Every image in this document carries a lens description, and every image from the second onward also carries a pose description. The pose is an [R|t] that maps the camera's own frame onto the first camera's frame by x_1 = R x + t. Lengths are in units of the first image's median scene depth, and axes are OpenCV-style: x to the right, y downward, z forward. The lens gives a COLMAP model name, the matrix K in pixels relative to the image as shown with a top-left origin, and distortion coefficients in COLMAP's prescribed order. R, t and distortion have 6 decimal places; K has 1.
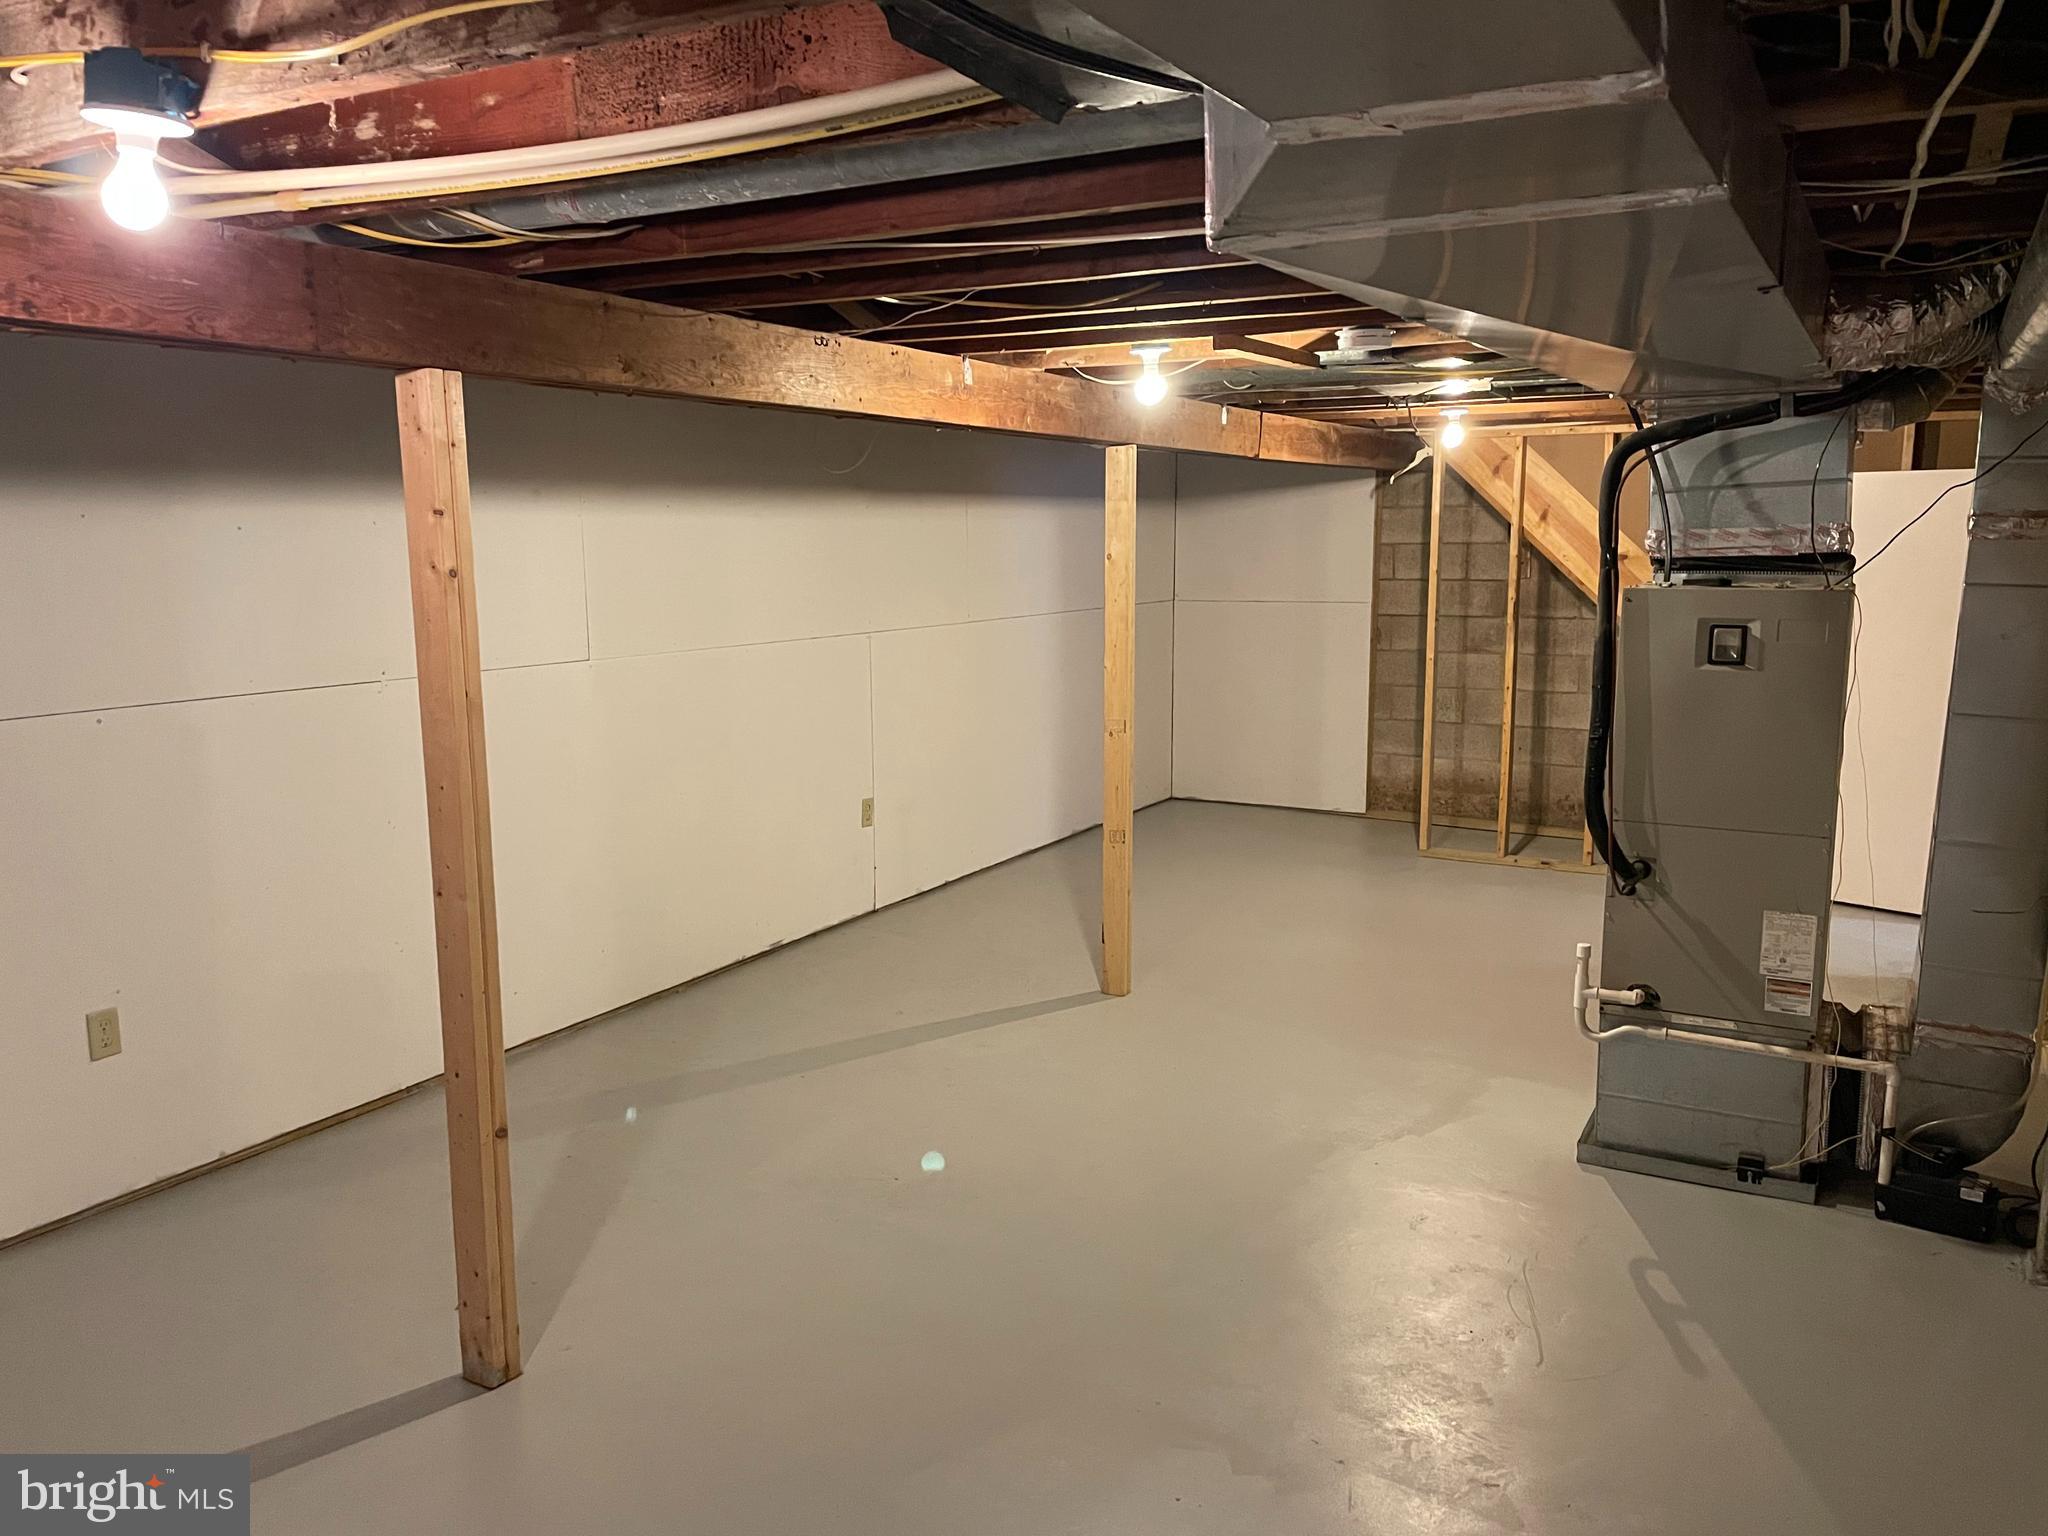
lens RADIAL K [[1559.1, 0, 1015.3], [0, 1559.1, 754.5], [0, 0, 1]] dist [0.105012, -0.146471]
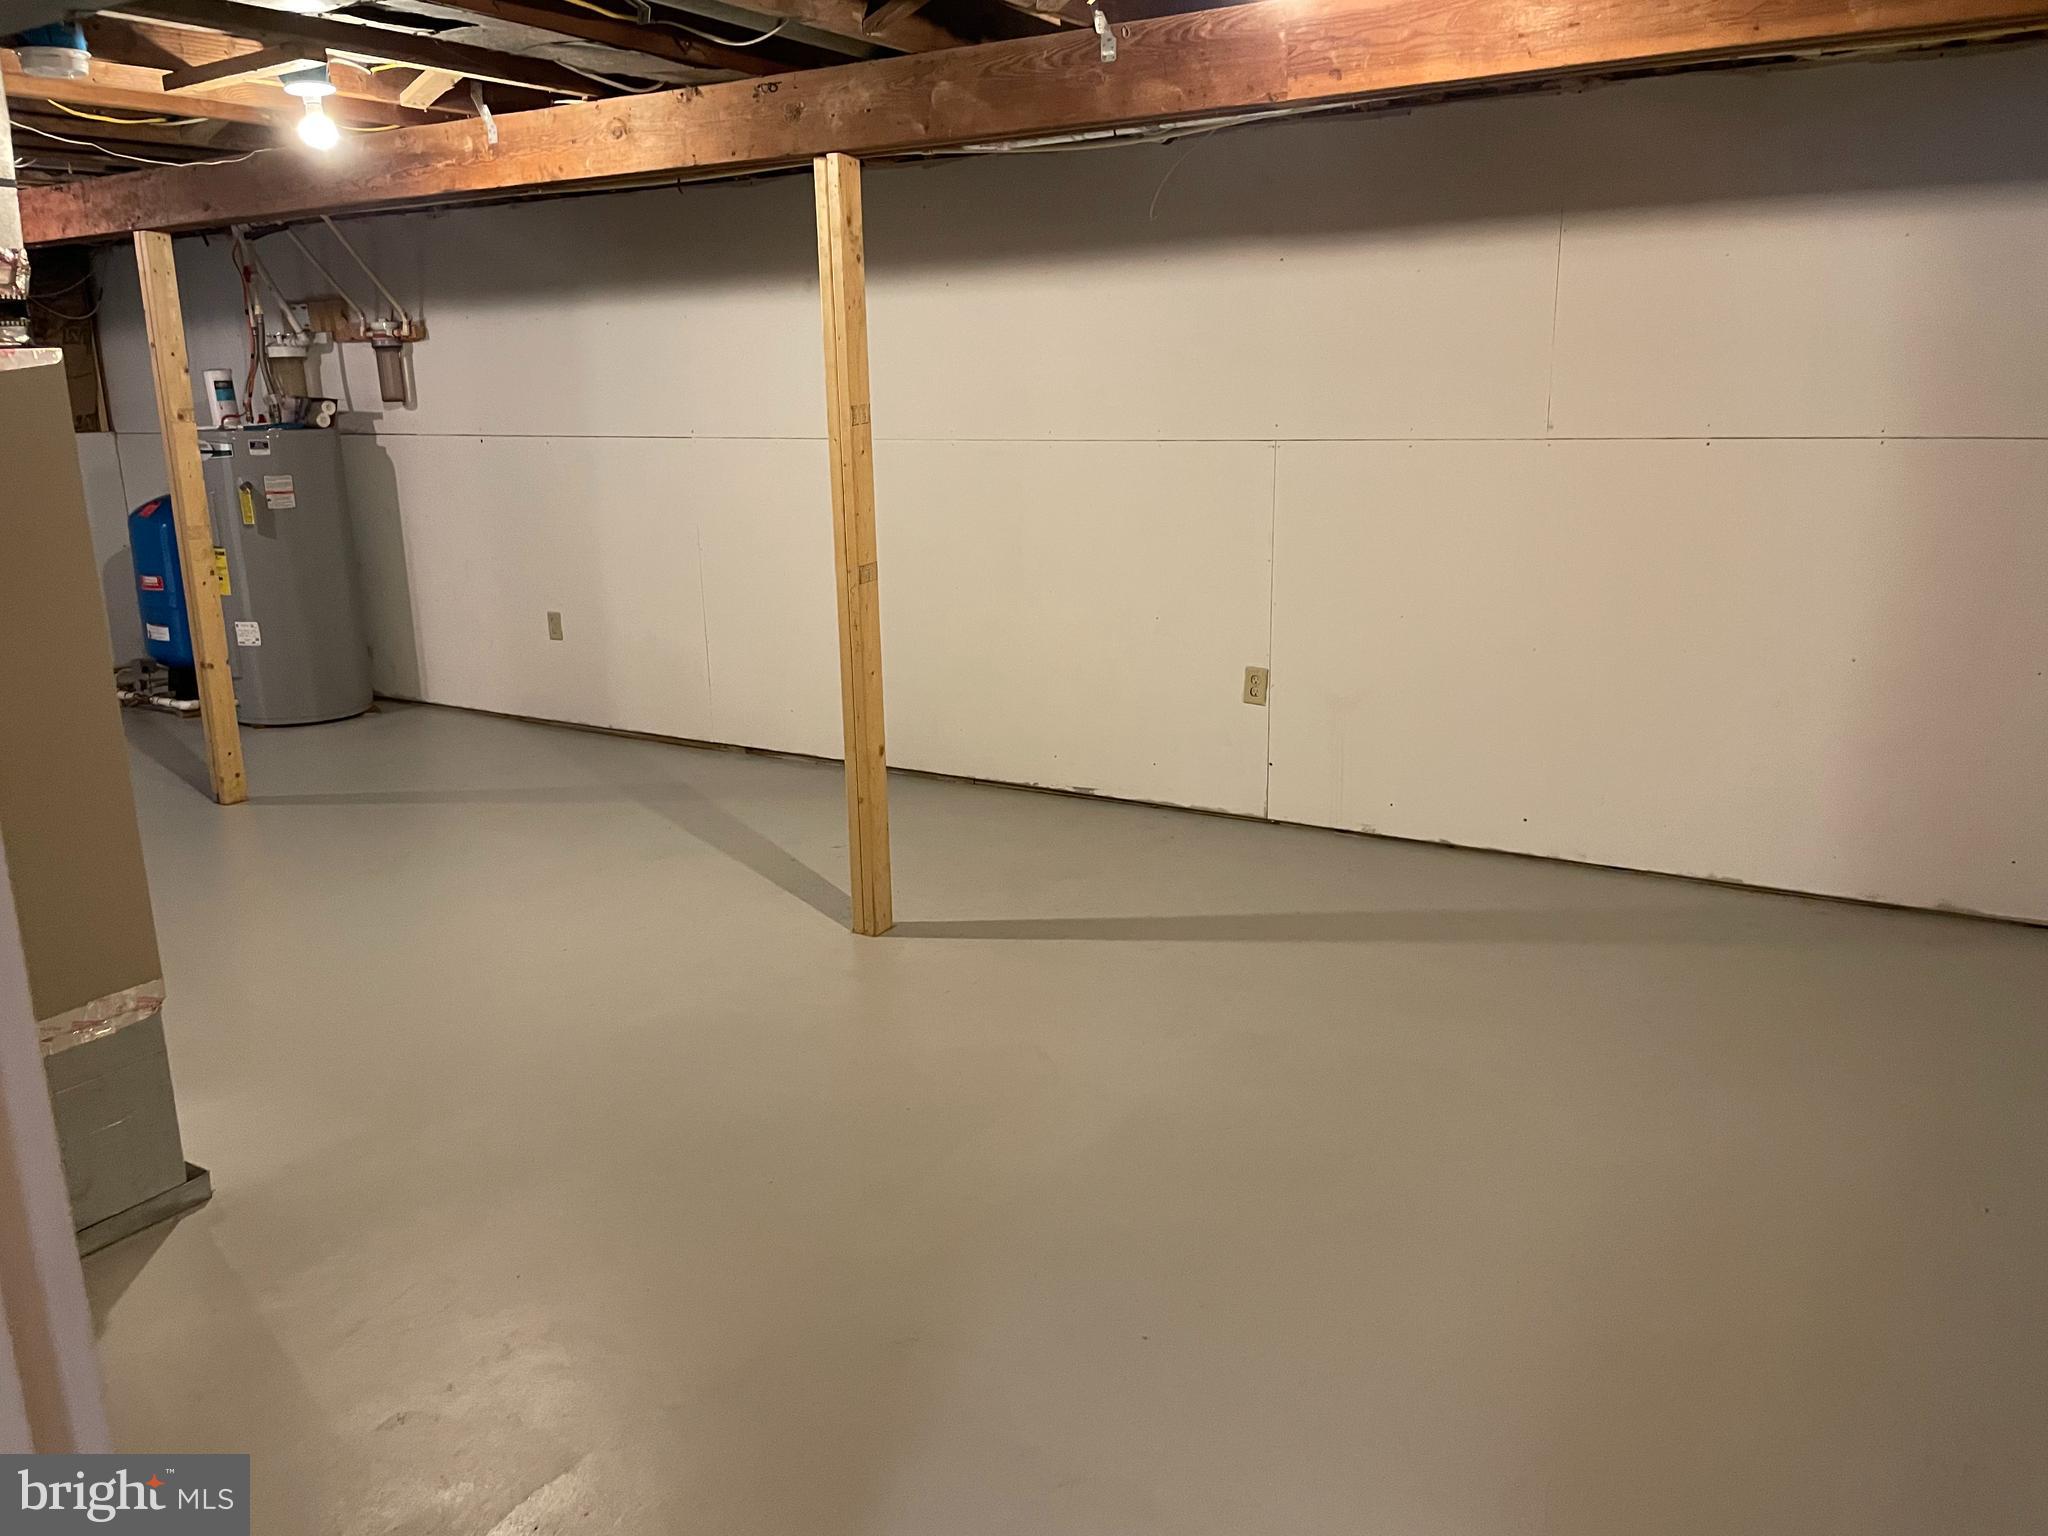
lens RADIAL K [[1559.1, 0, 1015.3], [0, 1559.1, 754.5], [0, 0, 1]] dist [0.105012, -0.146471]
pose [[-0.047761, 0.237831, -0.970132, 0.990340], [-0.124709, 0.962221, 0.242031, -0.150666], [0.991043, 0.132543, -0.016297, 1.383440]]
